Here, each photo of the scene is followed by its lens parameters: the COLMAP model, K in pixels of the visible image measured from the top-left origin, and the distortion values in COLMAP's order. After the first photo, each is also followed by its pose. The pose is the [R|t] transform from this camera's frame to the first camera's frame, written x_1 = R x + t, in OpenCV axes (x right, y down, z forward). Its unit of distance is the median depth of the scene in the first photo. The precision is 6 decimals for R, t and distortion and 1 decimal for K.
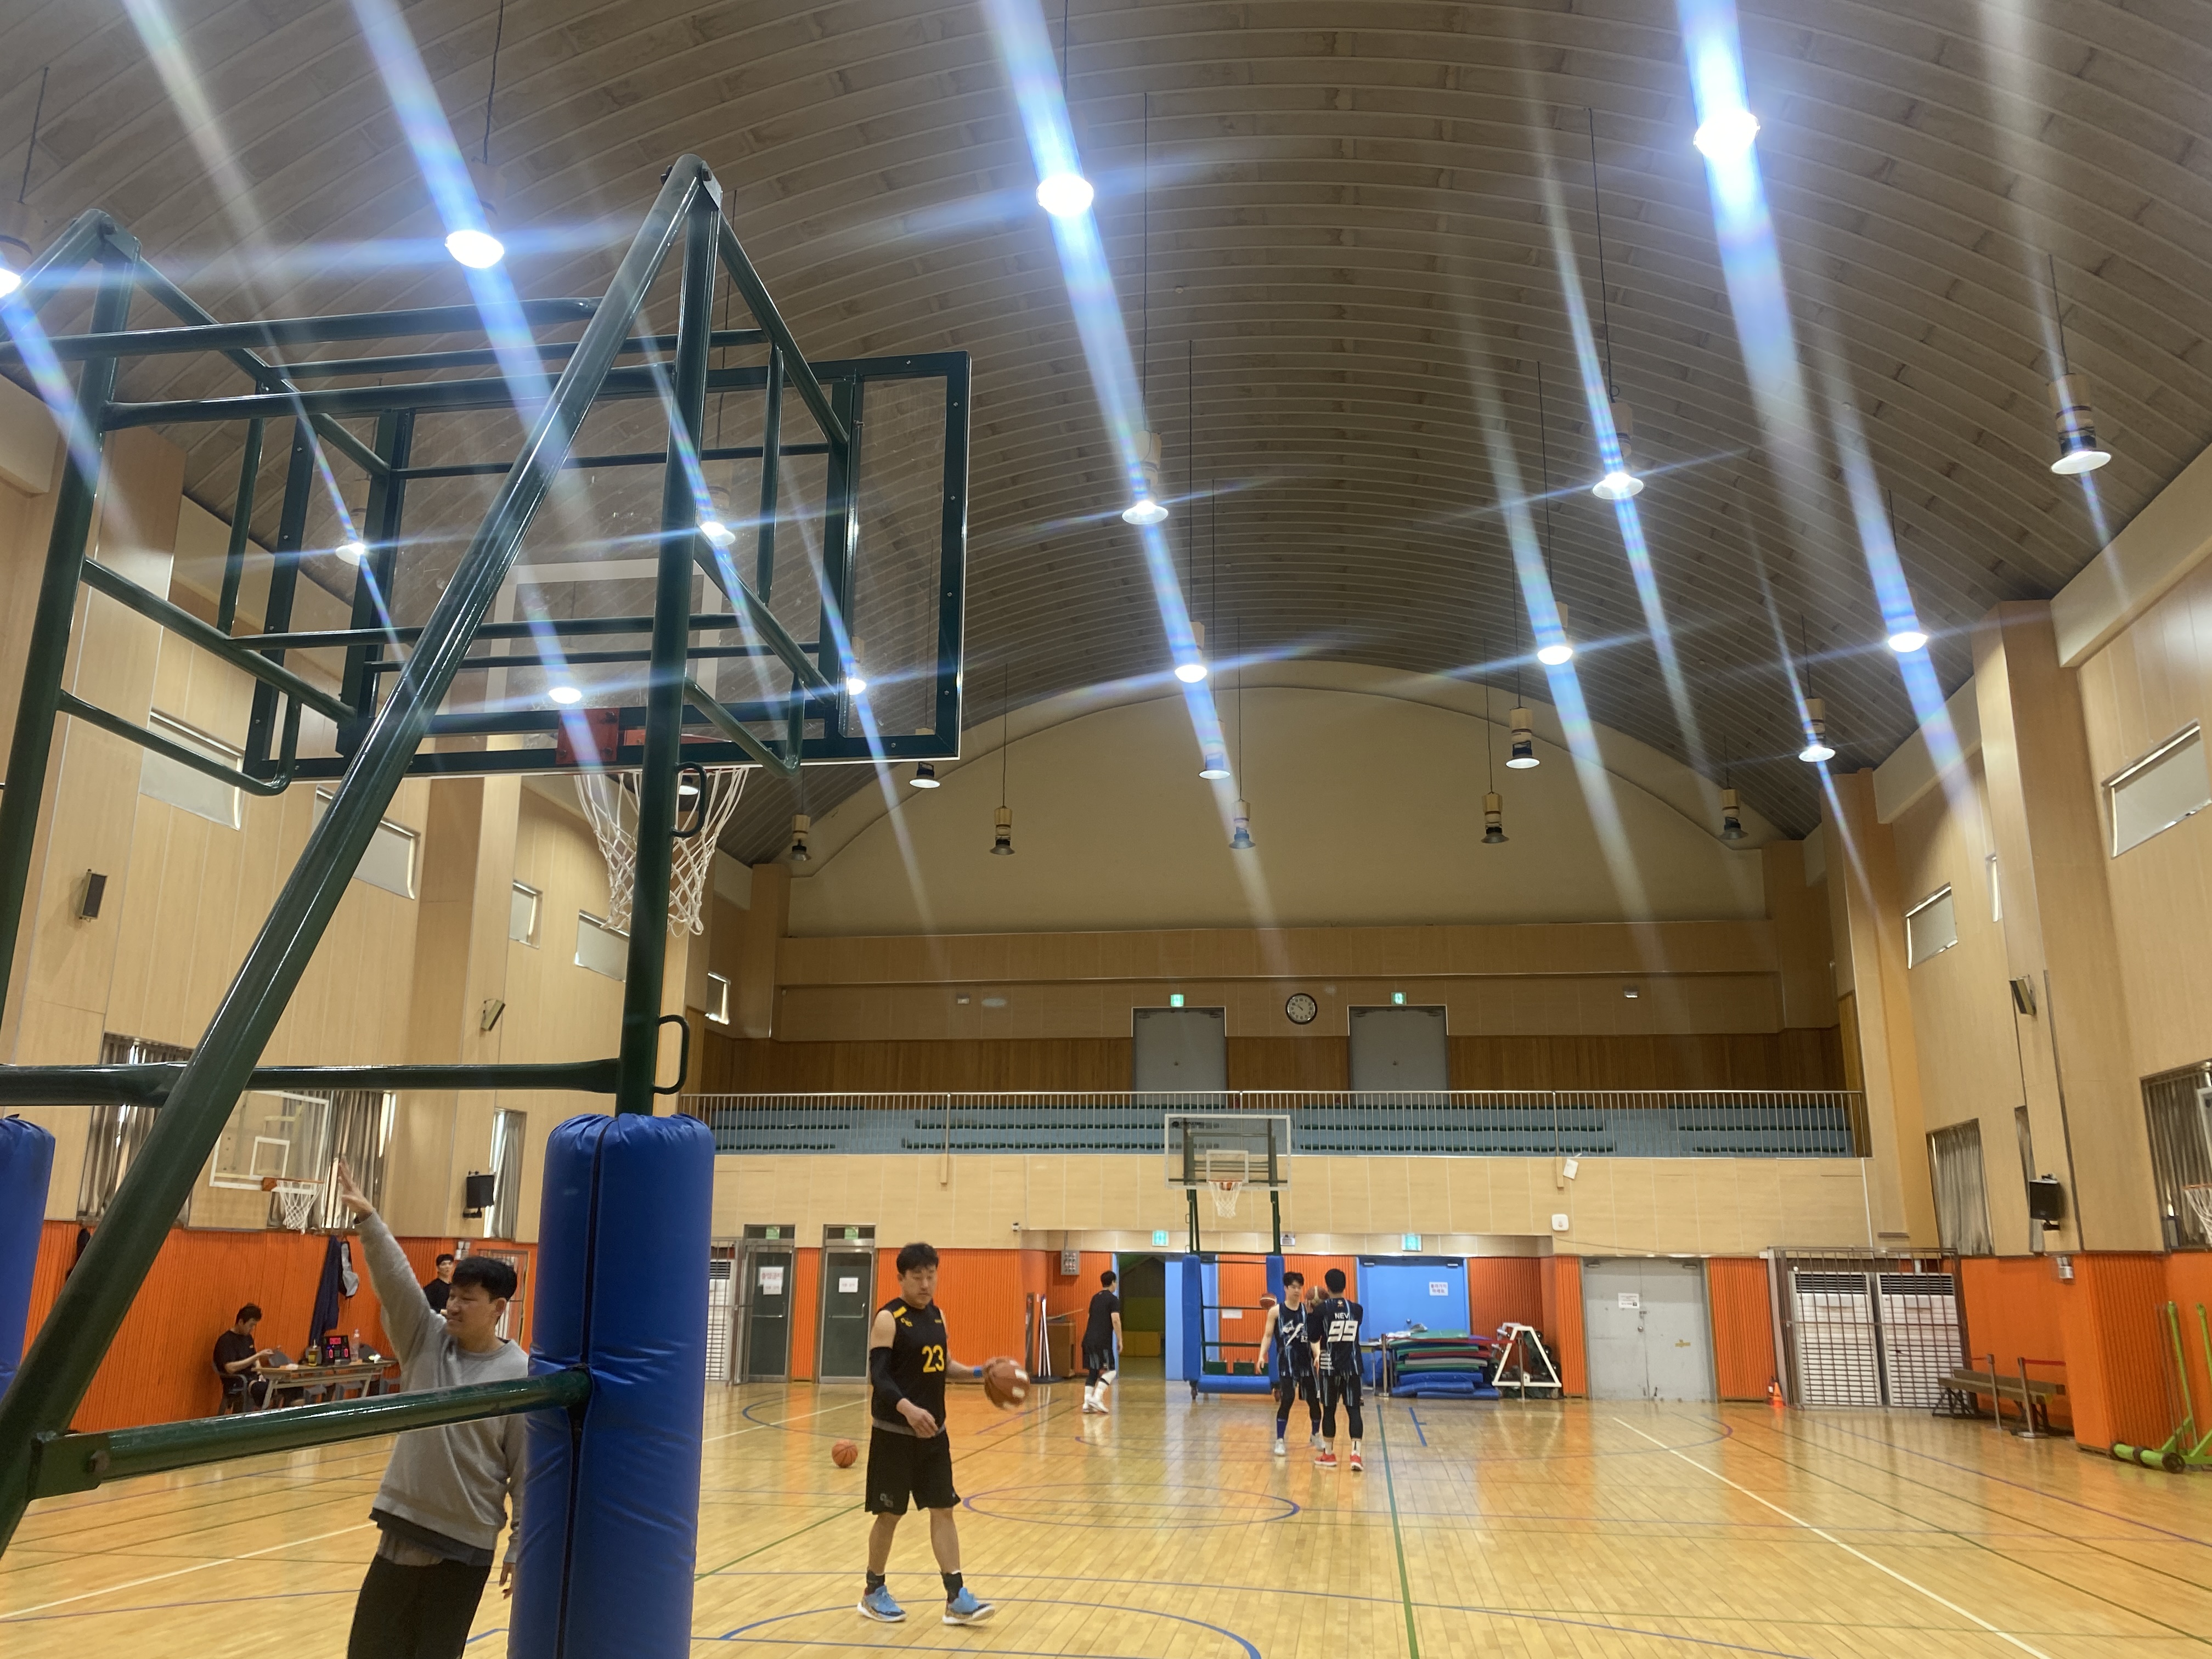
lens RADIAL K [[1695.1, 0, 1111.4], [0, 1695.1, 833.7], [0, 0, 1]] dist [0.025080, -0.006951]
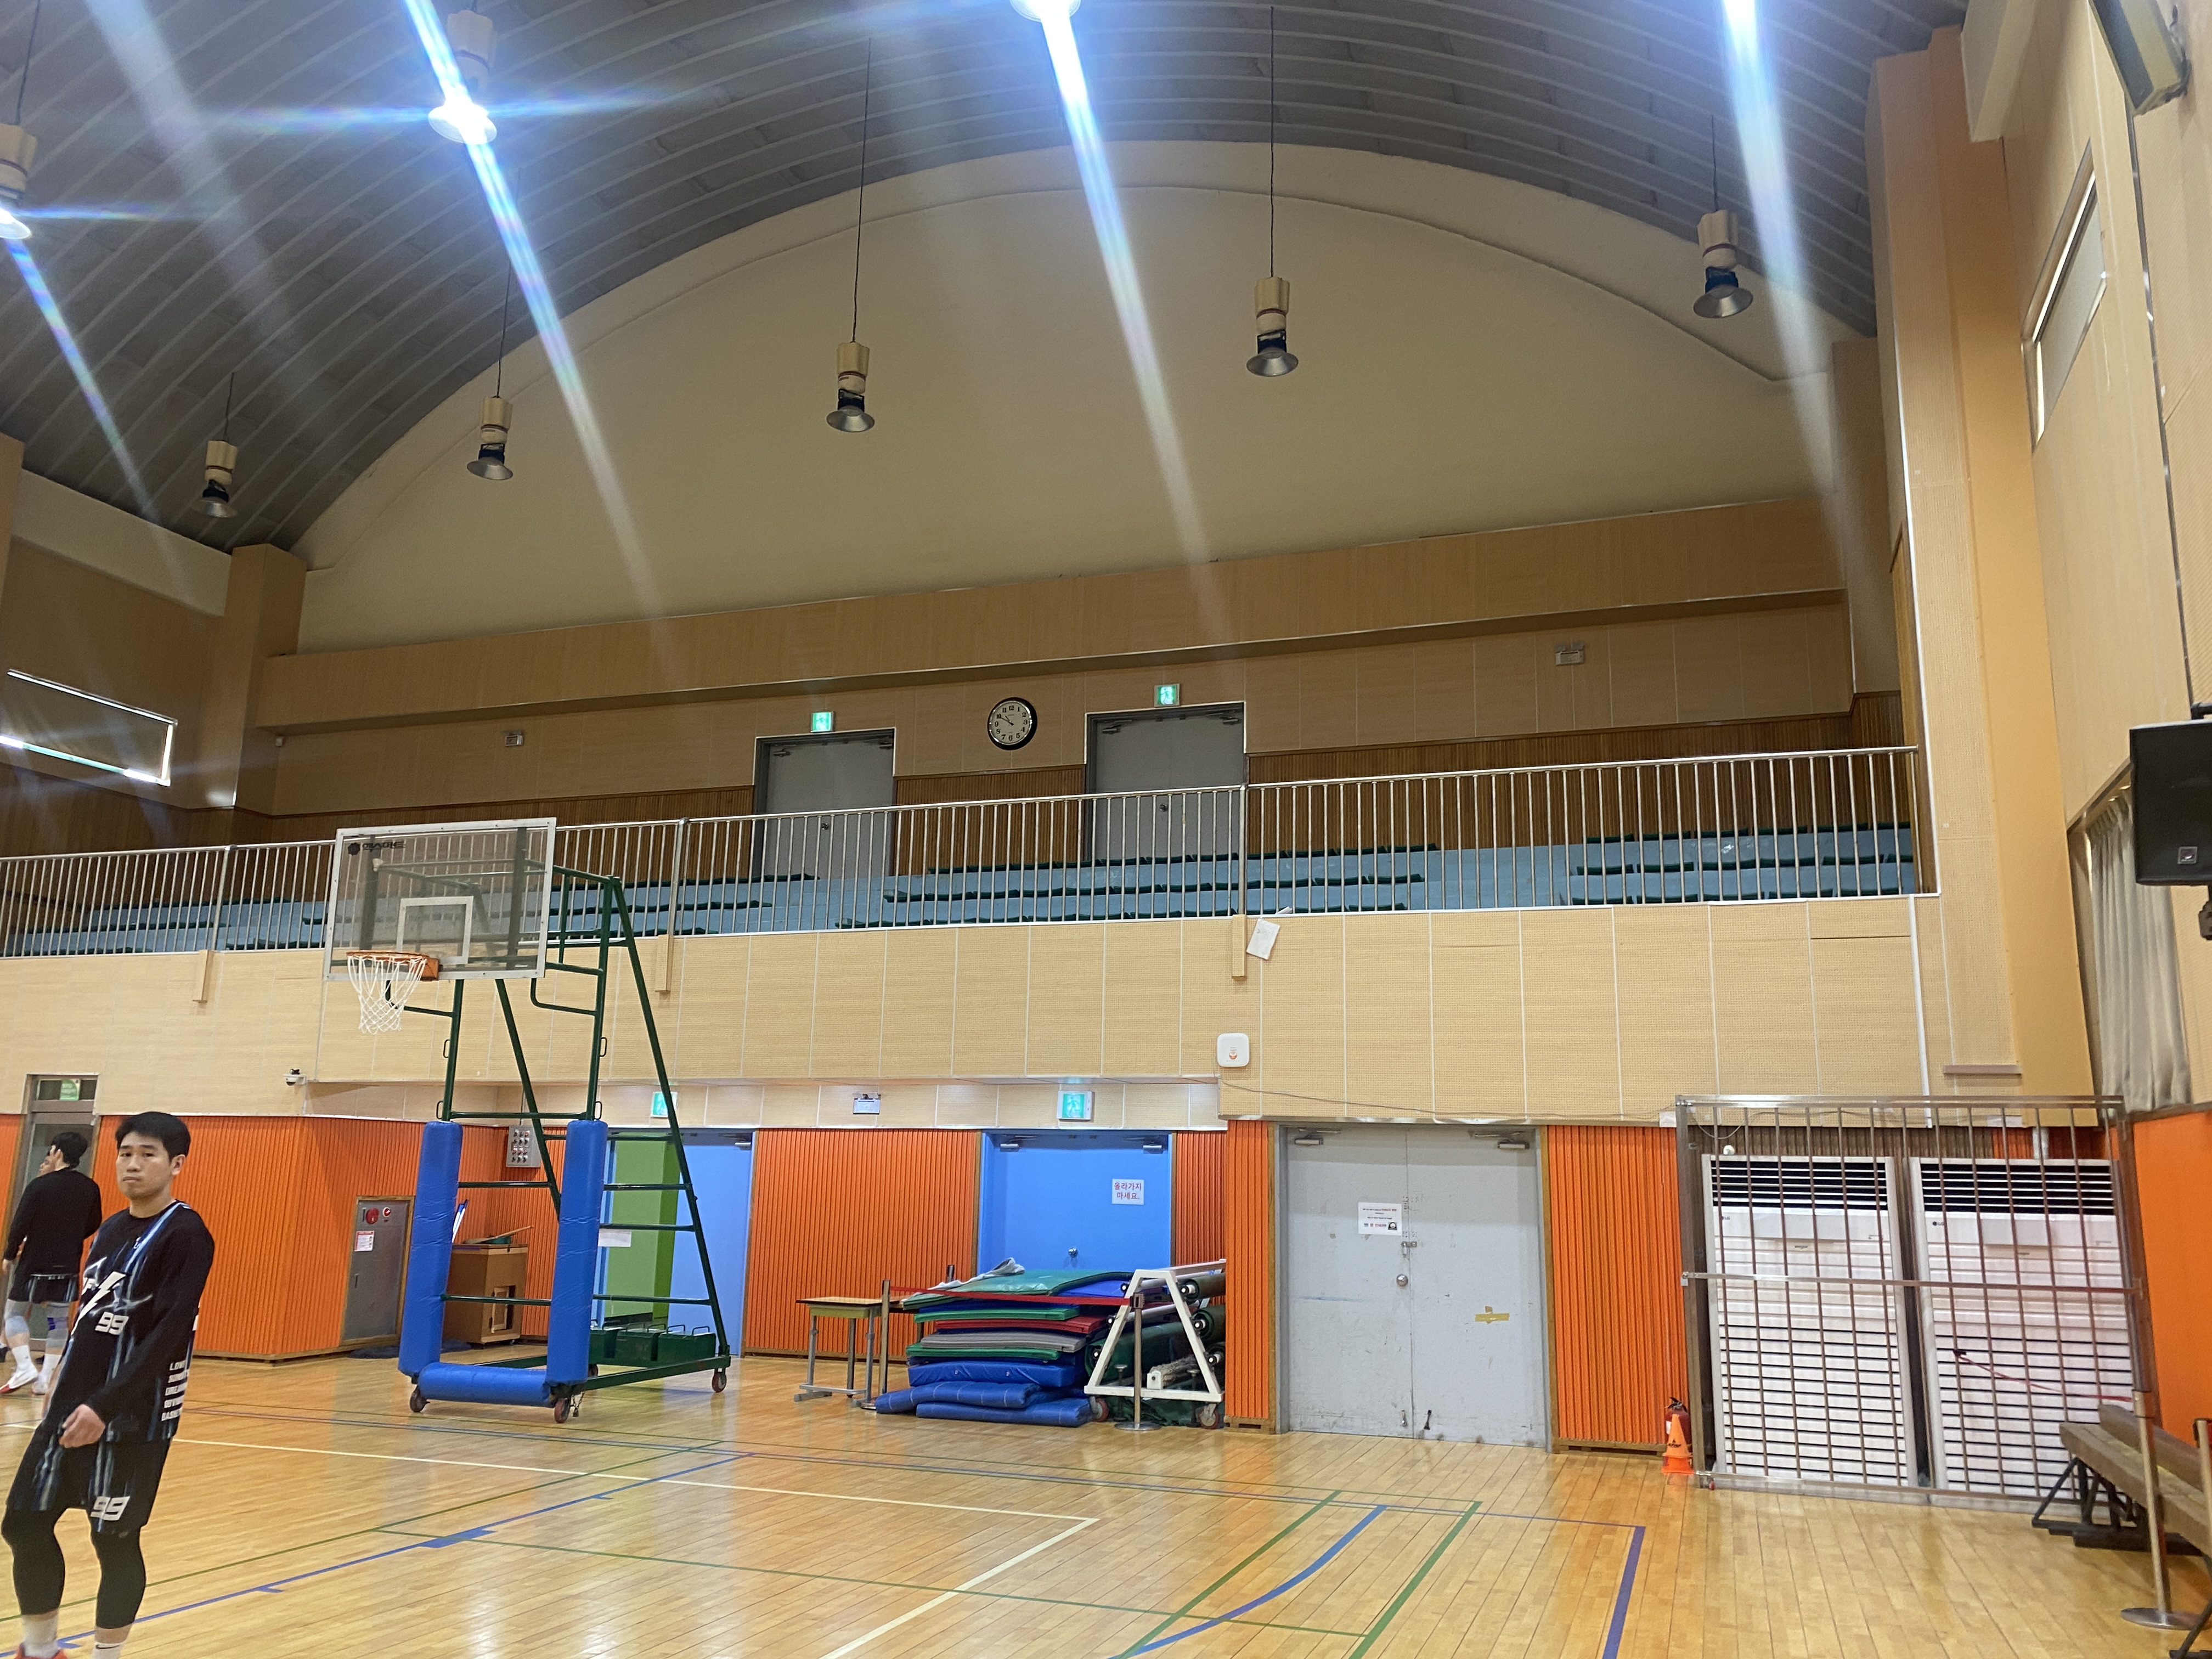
lens RADIAL K [[1695.1, 0, 1102.7], [0, 1695.1, 829.6], [0, 0, 1]] dist [0.025080, -0.006951]
pose [[0.984577, -0.029325, -0.172475, 0.316466], [0.038547, 0.997987, 0.050362, 0.144895], [0.170651, -0.056234, 0.983726, 0.547333]]
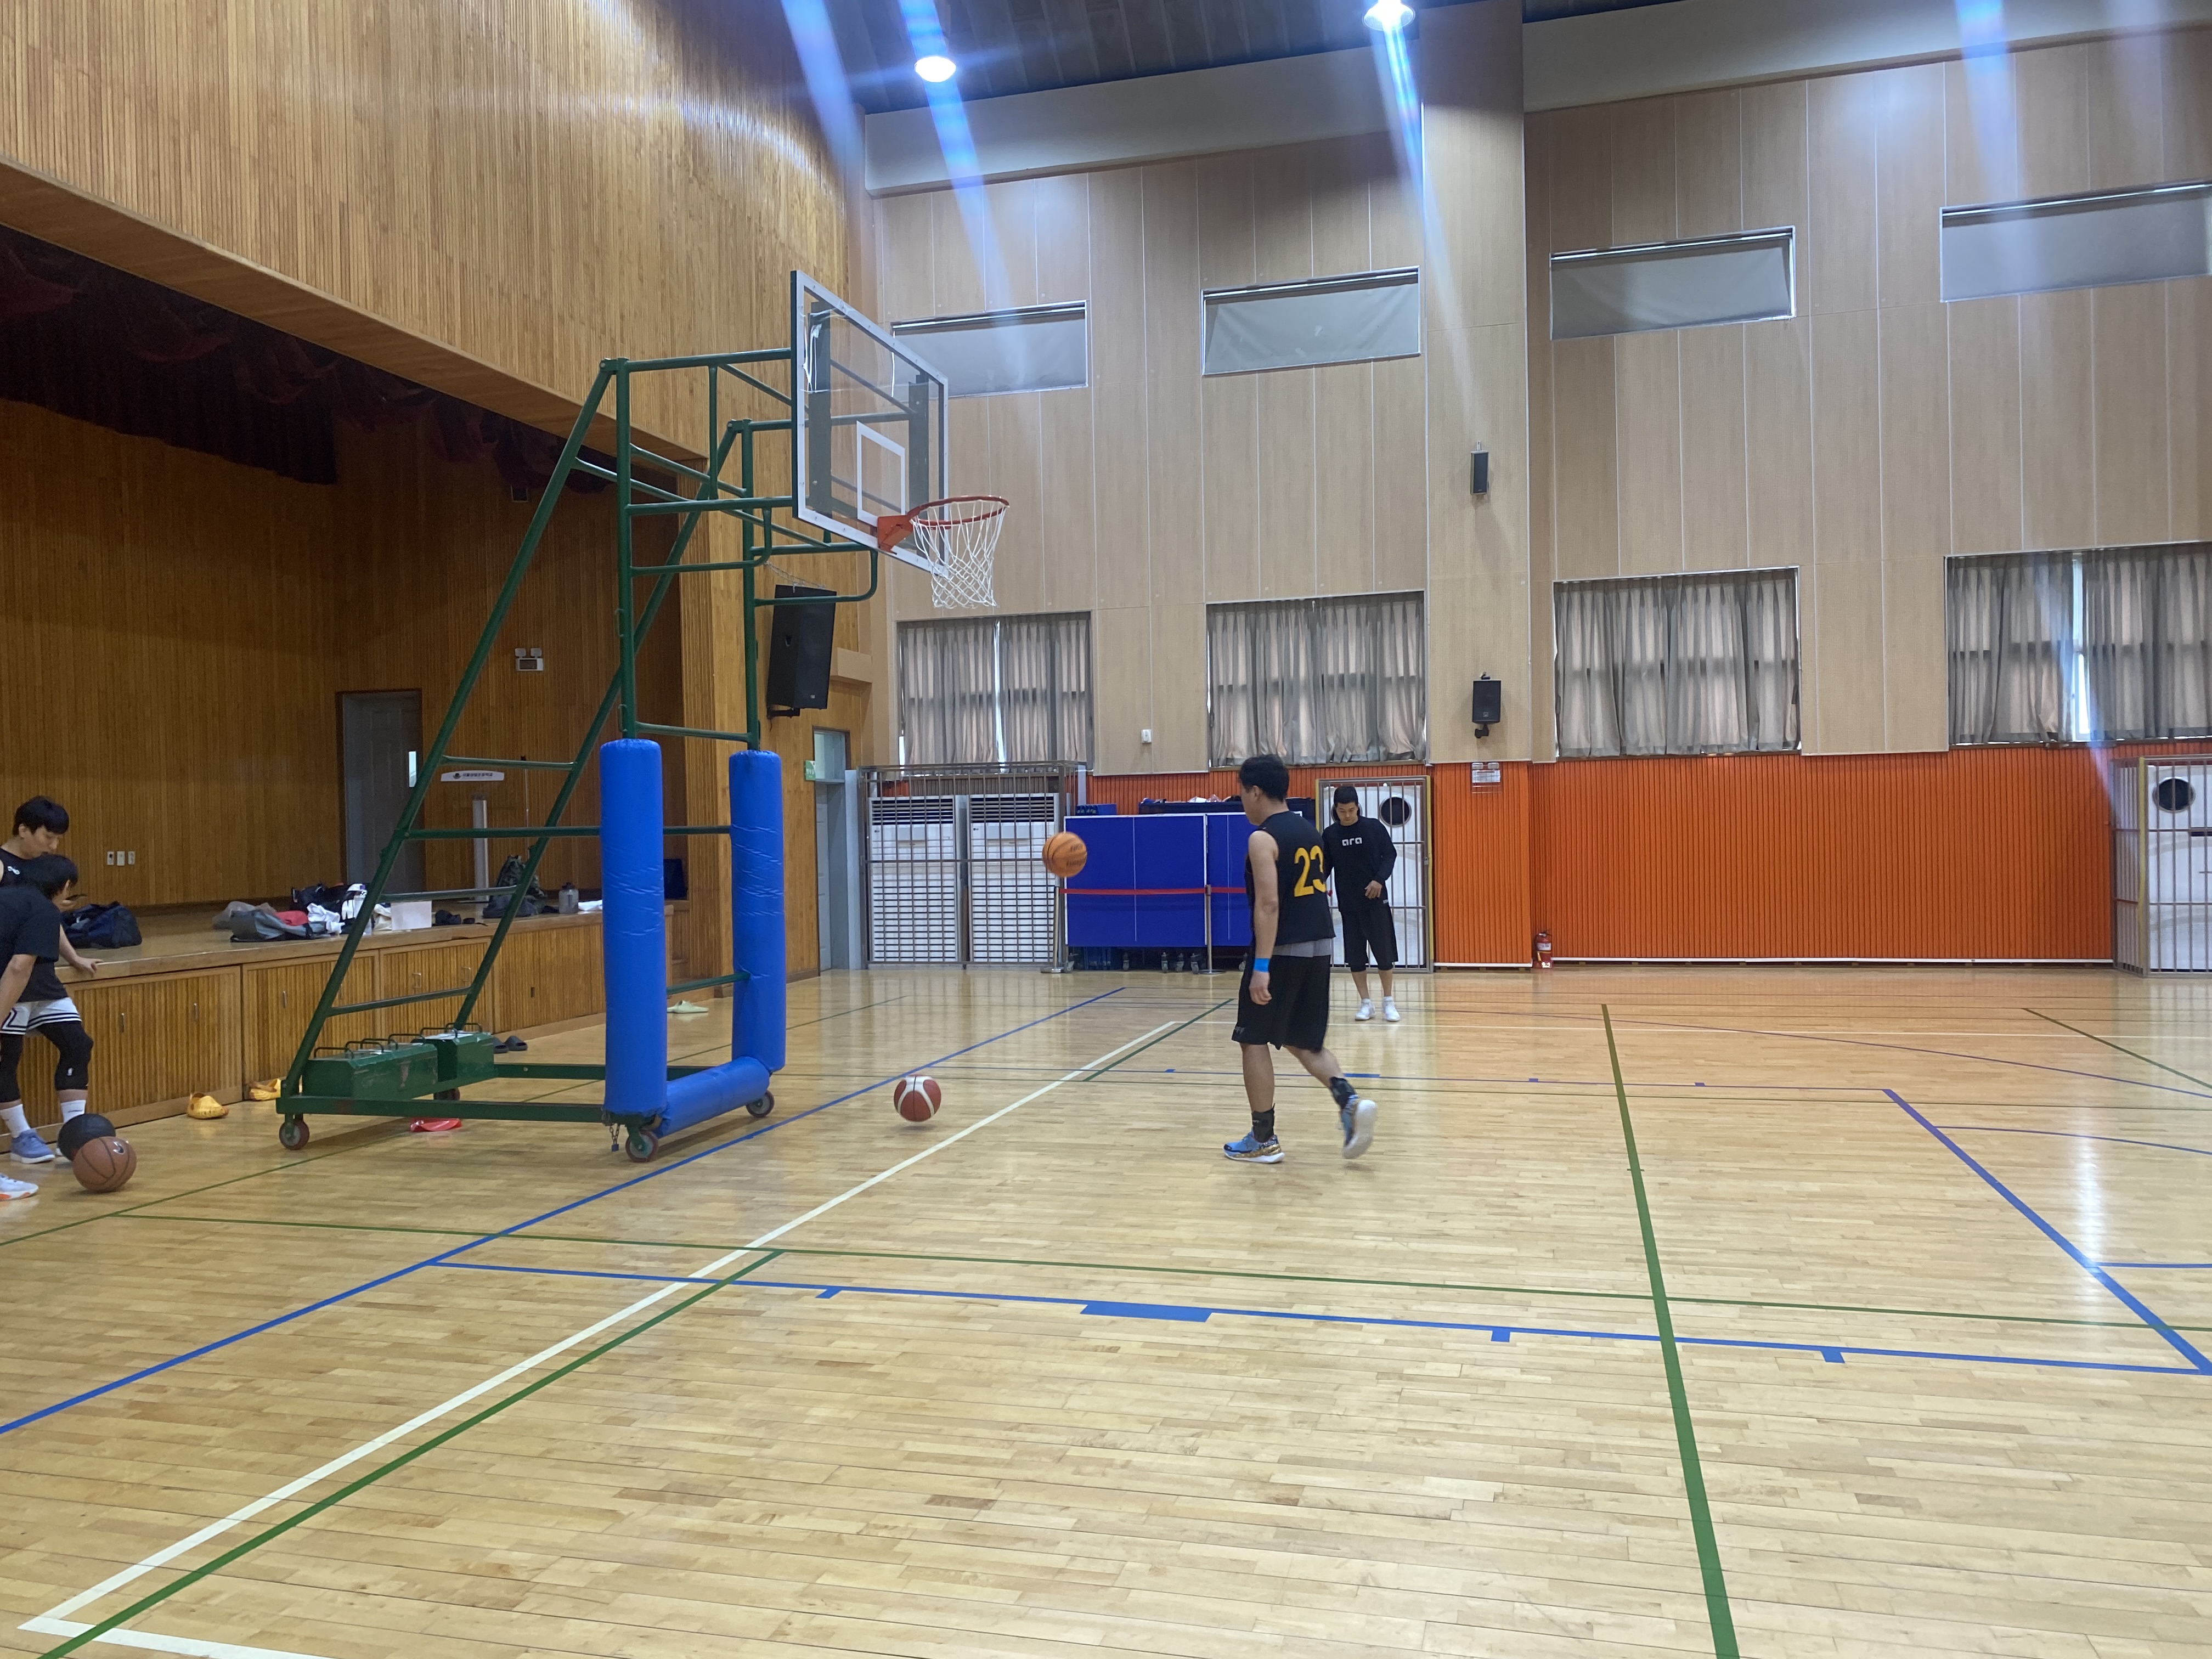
lens RADIAL K [[1695.1, 0, 1105.2], [0, 1695.1, 829.2], [0, 0, 1]] dist [0.025080, -0.006951]
pose [[-0.114076, -0.002158, -0.993470, 1.152502], [0.280492, 0.959244, -0.034292, 0.304726], [0.953054, -0.282572, -0.108822, 1.100020]]
